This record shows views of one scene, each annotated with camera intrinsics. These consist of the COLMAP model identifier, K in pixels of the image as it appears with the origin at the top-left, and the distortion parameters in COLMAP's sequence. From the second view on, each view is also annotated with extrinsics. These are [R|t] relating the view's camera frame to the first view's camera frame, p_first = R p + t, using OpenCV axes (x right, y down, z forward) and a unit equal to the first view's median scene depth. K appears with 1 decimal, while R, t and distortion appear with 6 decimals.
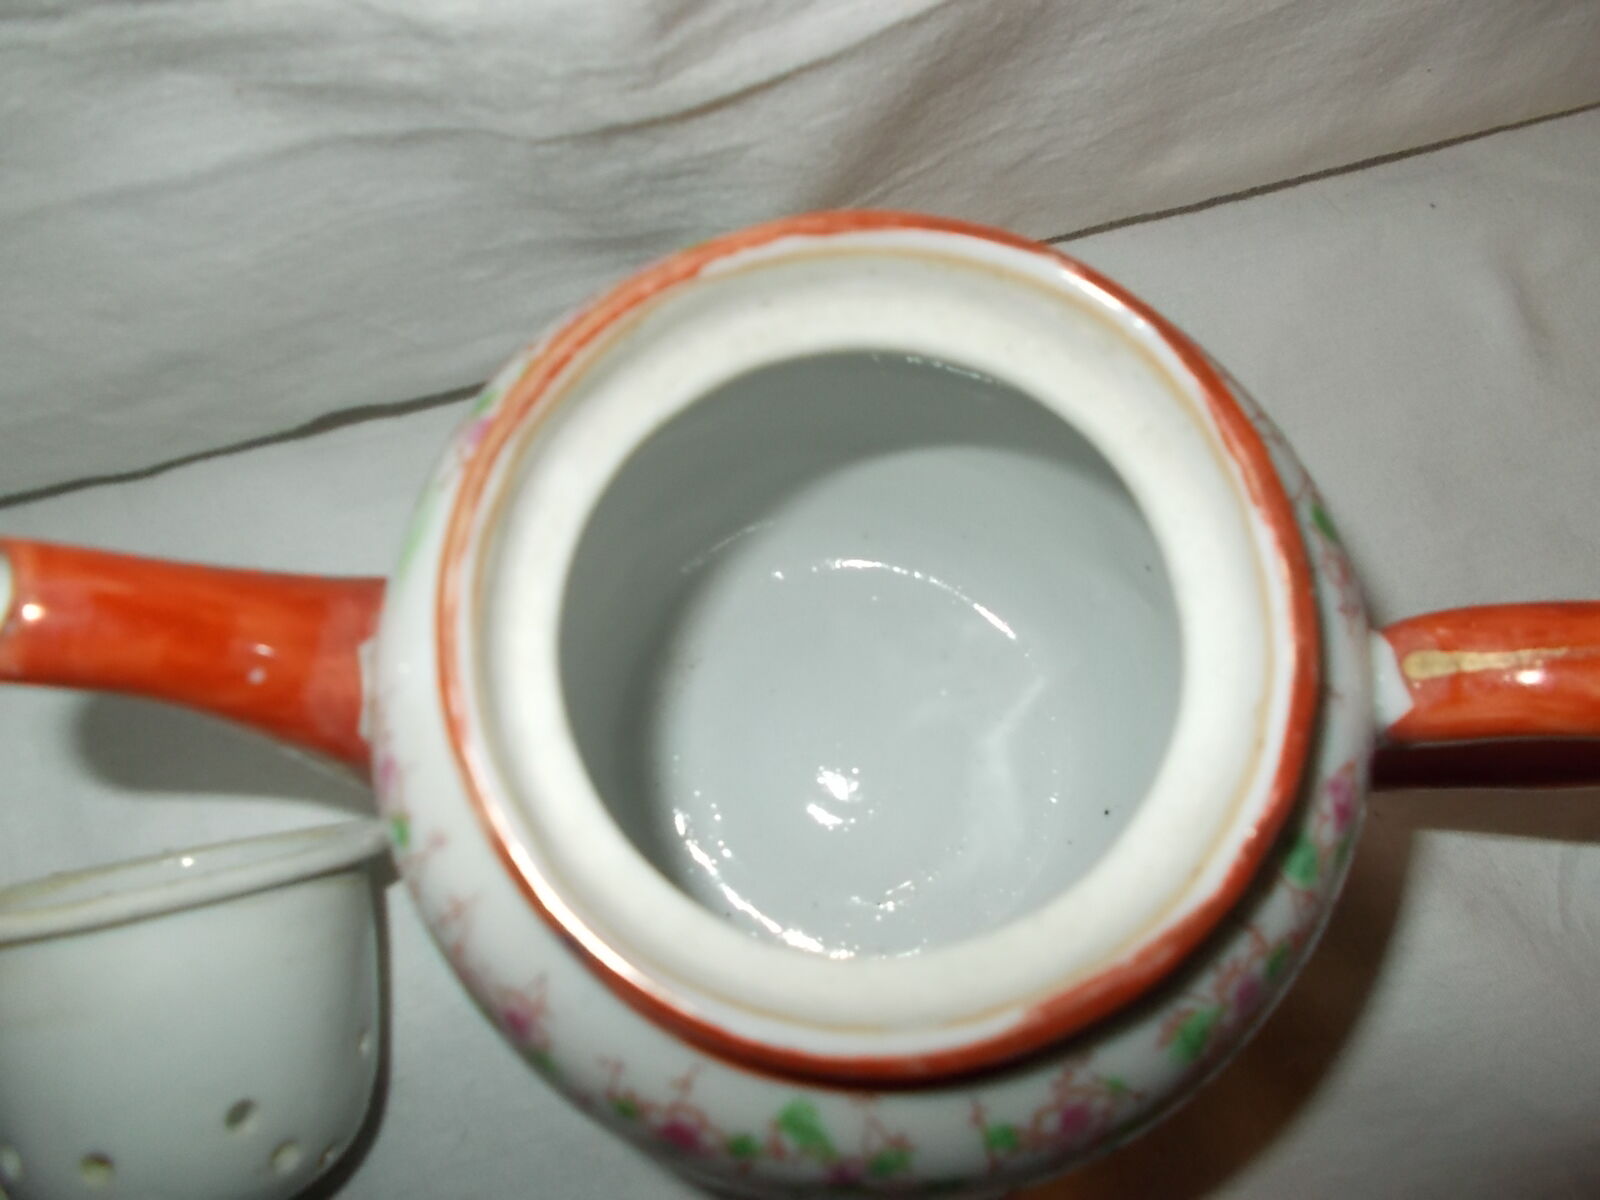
lens RADIAL K [[1229.5, 0, 800.0], [0, 1229.5, 600.0], [0, 0, 1]] dist [0.003890, 0.000856]
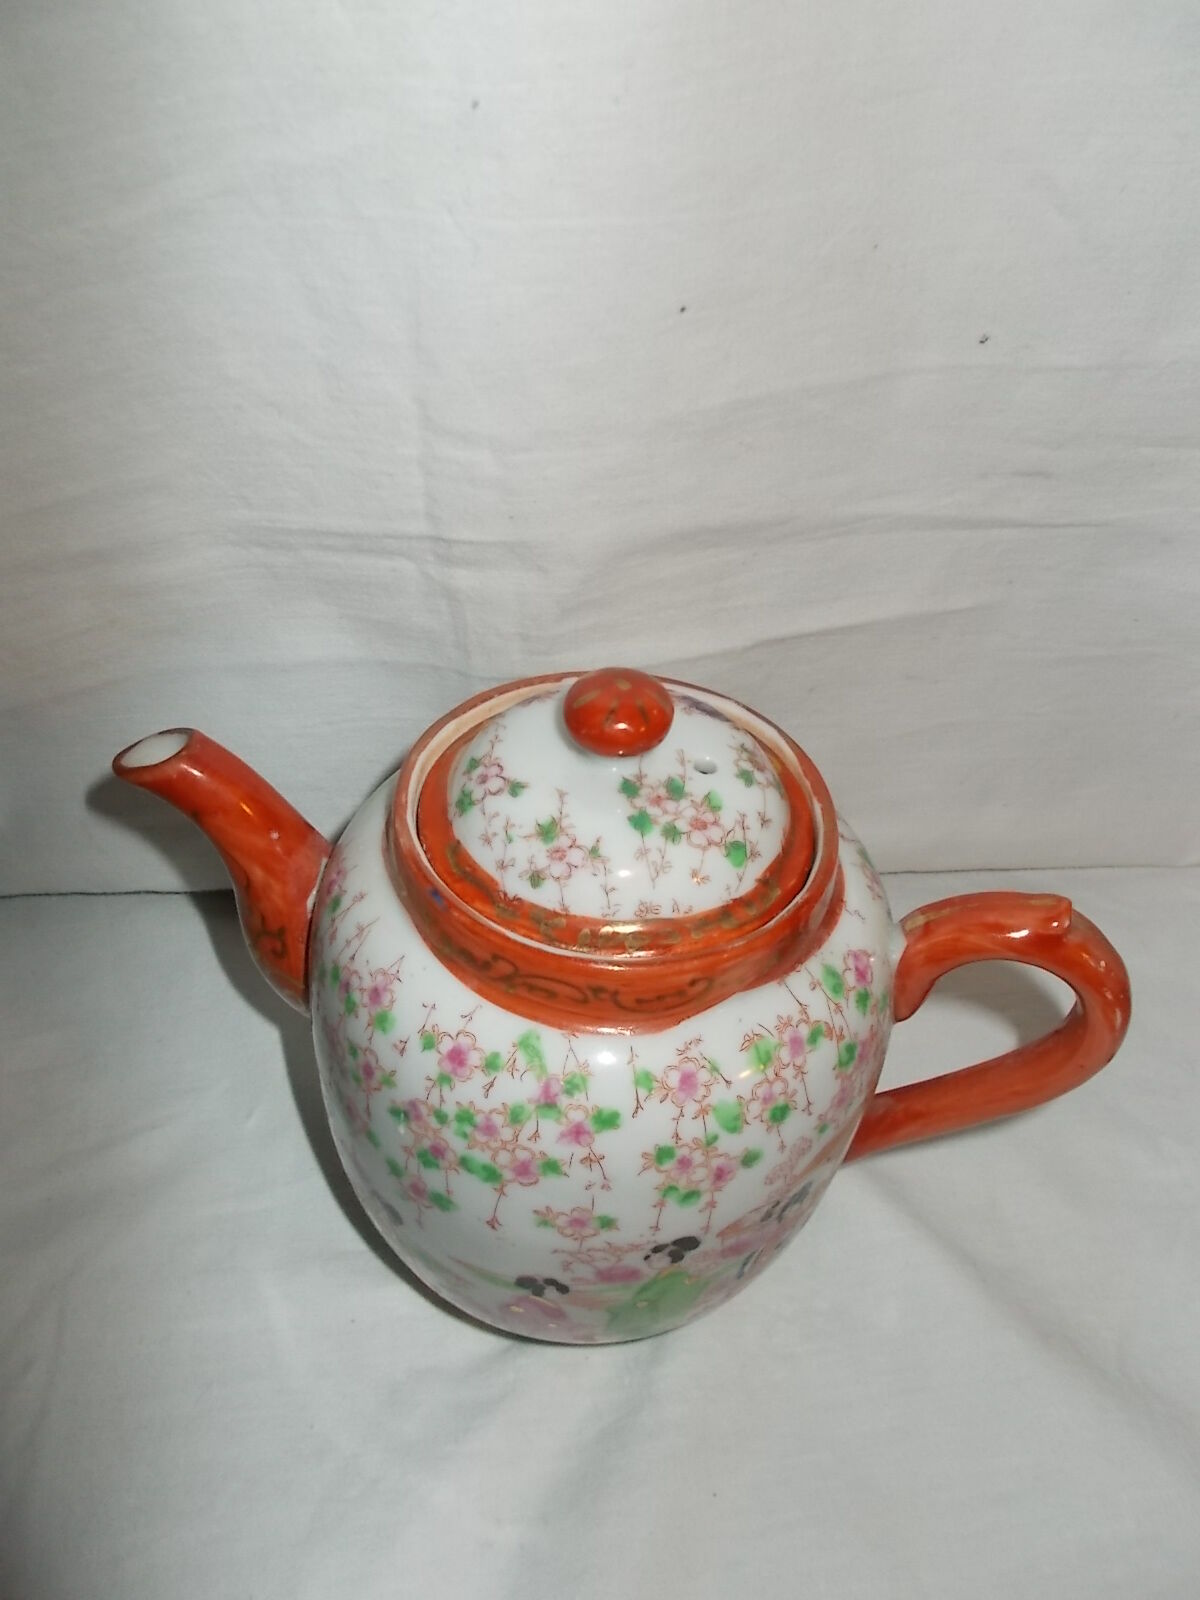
lens RADIAL K [[1195.1, 0, 600.0], [0, 1195.1, 800.0], [0, 0, 1]] dist [-0.002600, 0.007157]
pose [[0.983865, 0.172438, -0.047700, 0.093164], [-0.170466, 0.822530, -0.542573, 0.819228], [-0.054326, 0.541950, 0.838653, -0.478389]]
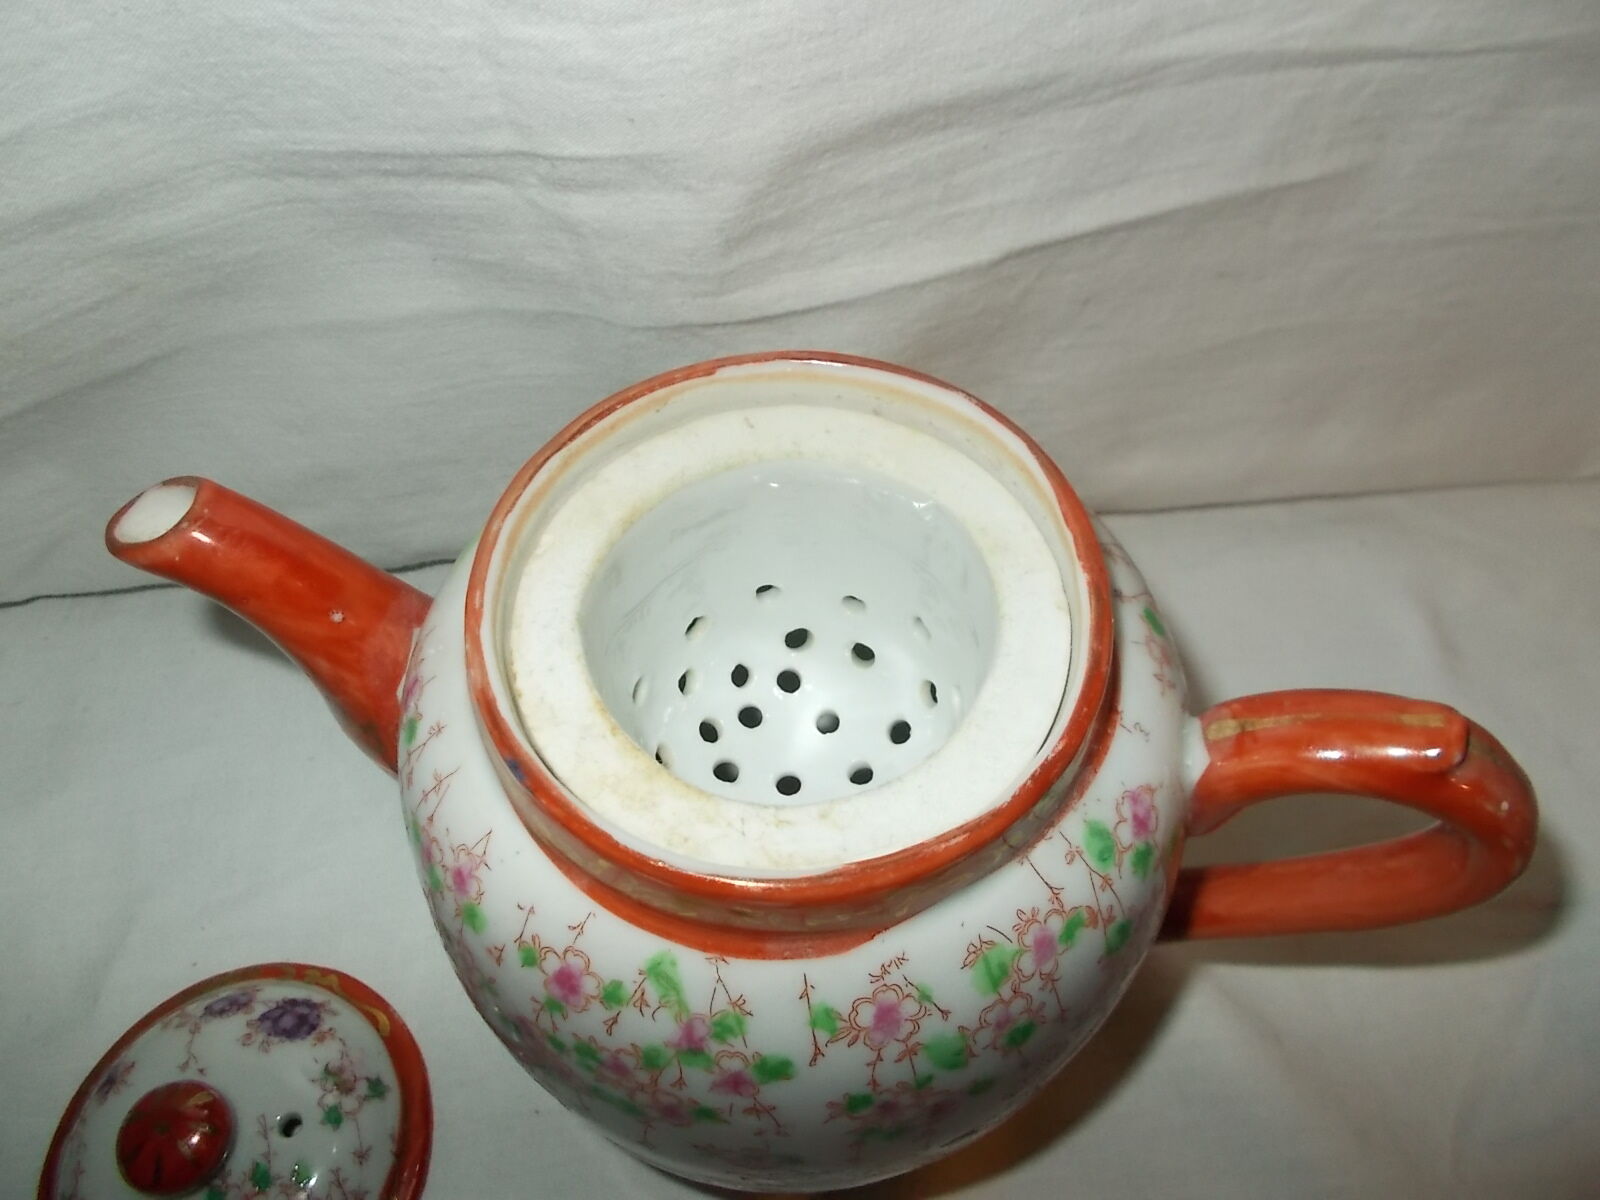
lens RADIAL K [[1201.3, 0, 788.0], [0, 1201.3, 598.9], [0, 0, 1]] dist [0.010355, -0.003671]
pose [[0.985258, 0.148675, -0.084637, 0.134446], [-0.167576, 0.938296, -0.302520, 0.328902], [0.034437, 0.312243, 0.949378, -0.204959]]
